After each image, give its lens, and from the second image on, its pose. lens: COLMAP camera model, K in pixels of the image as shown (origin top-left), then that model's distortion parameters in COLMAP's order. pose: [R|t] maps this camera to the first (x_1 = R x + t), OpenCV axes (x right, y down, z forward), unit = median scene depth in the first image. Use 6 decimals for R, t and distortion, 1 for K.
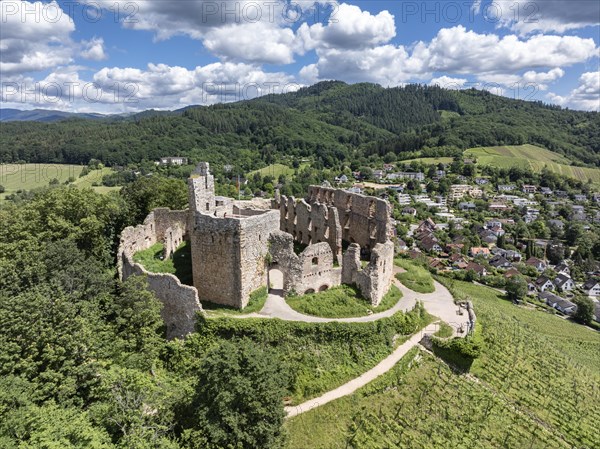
lens RADIAL K [[421.4, 0, 301.6], [0, 421.4, 221.9], [0, 0, 1]] dist [-0.058210, 0.032168]
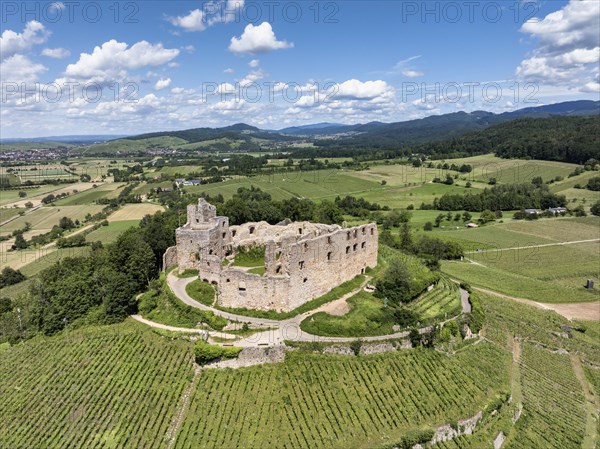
lens RADIAL K [[421.4, 0, 300.1], [0, 421.4, 223.3], [0, 0, 1]] dist [-0.058210, 0.032168]
pose [[0.367576, 0.186568, -0.911087, 0.172768], [-0.163389, 0.977388, 0.134225, -0.036458], [0.915528, 0.099524, 0.389748, 0.069168]]
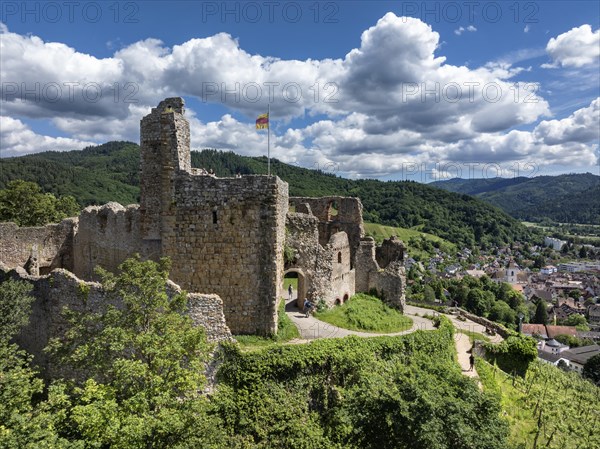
lens RADIAL K [[421.4, 0, 301.0], [0, 421.4, 227.7], [0, 0, 1]] dist [-0.058210, 0.032168]
pose [[0.886268, -0.013455, 0.462977, -0.035756], [0.078342, 0.989531, -0.121209, 0.012827], [-0.456499, 0.143694, 0.878044, 0.043252]]
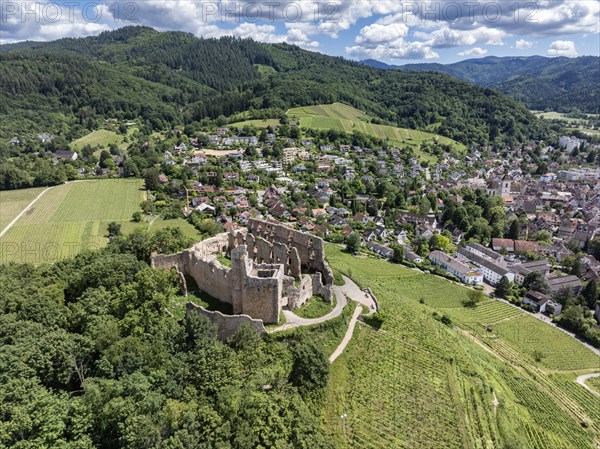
lens RADIAL K [[421.4, 0, 300.2], [0, 421.4, 225.6], [0, 0, 1]] dist [-0.058210, 0.032168]
pose [[0.910055, -0.128614, 0.394029, -0.069349], [0.074949, 0.986031, 0.148743, -0.046451], [-0.407656, -0.105832, 0.906982, -0.064512]]
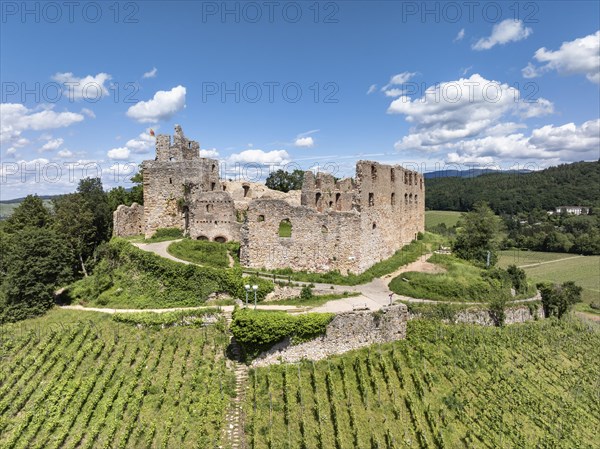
lens RADIAL K [[421.4, 0, 300.2], [0, 421.4, 227.0], [0, 0, 1]] dist [-0.058210, 0.032168]
pose [[0.581357, 0.046398, -0.812325, 0.098713], [-0.144800, 0.988336, -0.047178, 0.015892], [0.800660, 0.145052, 0.581294, 0.063236]]
